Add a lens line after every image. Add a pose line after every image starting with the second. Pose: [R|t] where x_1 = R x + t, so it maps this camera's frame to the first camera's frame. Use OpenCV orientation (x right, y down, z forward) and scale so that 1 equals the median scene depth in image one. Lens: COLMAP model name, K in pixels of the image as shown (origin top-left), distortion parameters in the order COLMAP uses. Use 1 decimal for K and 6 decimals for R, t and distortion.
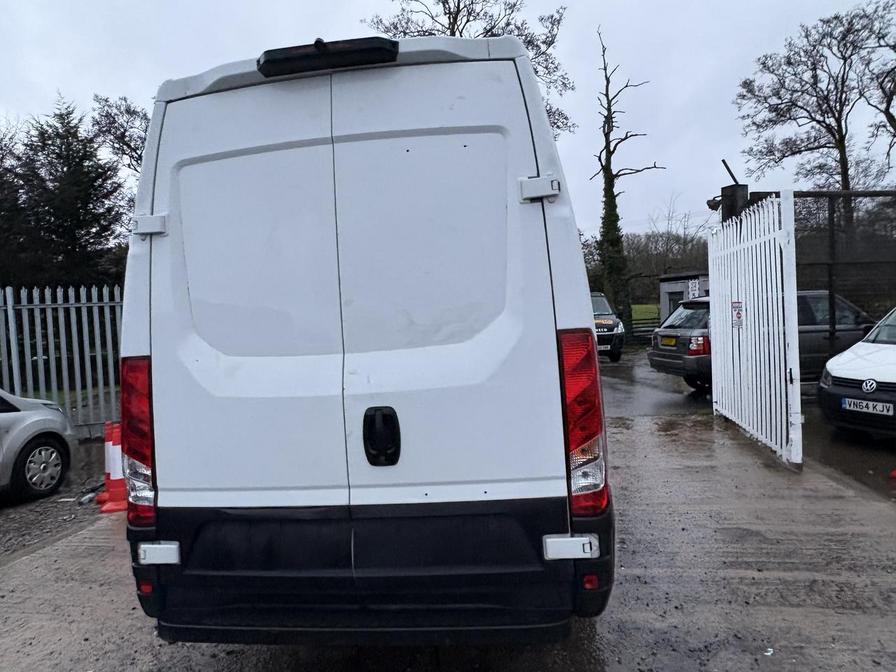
lens RADIAL K [[602.1, 0, 448.0], [0, 602.1, 336.0], [0, 0, 1]] dist [-0.002069, 0.000842]
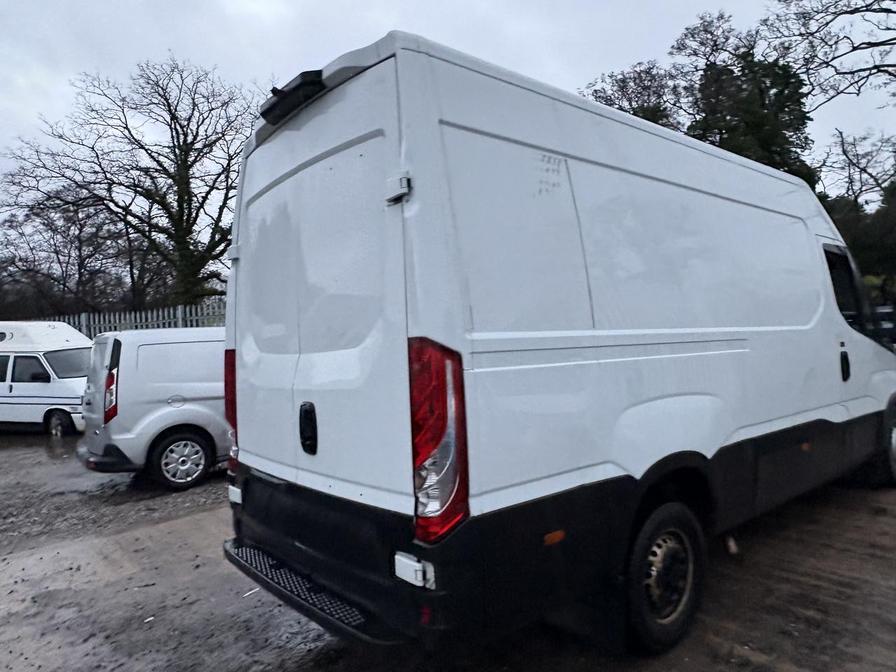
lens RADIAL K [[602.1, 0, 448.0], [0, 602.1, 336.0], [0, 0, 1]] dist [-0.002069, 0.000842]
pose [[0.740202, 0.013642, -0.672246, 0.824632], [0.001844, 0.999749, 0.022318, -0.031112], [0.672382, -0.017759, 0.739992, 0.336509]]
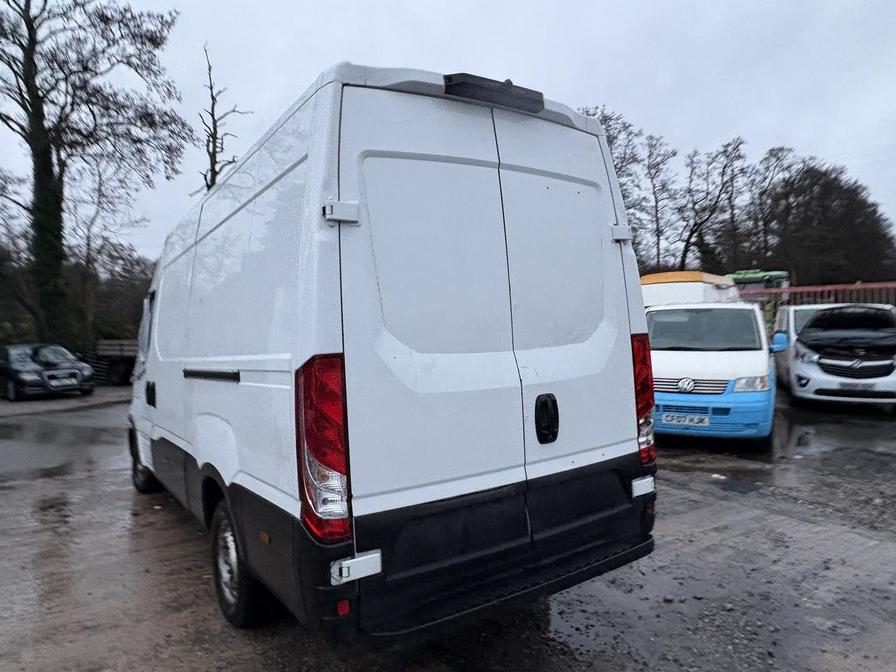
lens RADIAL K [[603.4, 0, 448.0], [0, 603.4, 336.0], [0, 0, 1]] dist [0.005594, 0.002869]
pose [[0.747633, 0.022549, 0.663729, -1.046694], [0.006442, 0.999130, -0.041200, 0.048701], [-0.664081, 0.035078, 0.746837, 0.216047]]
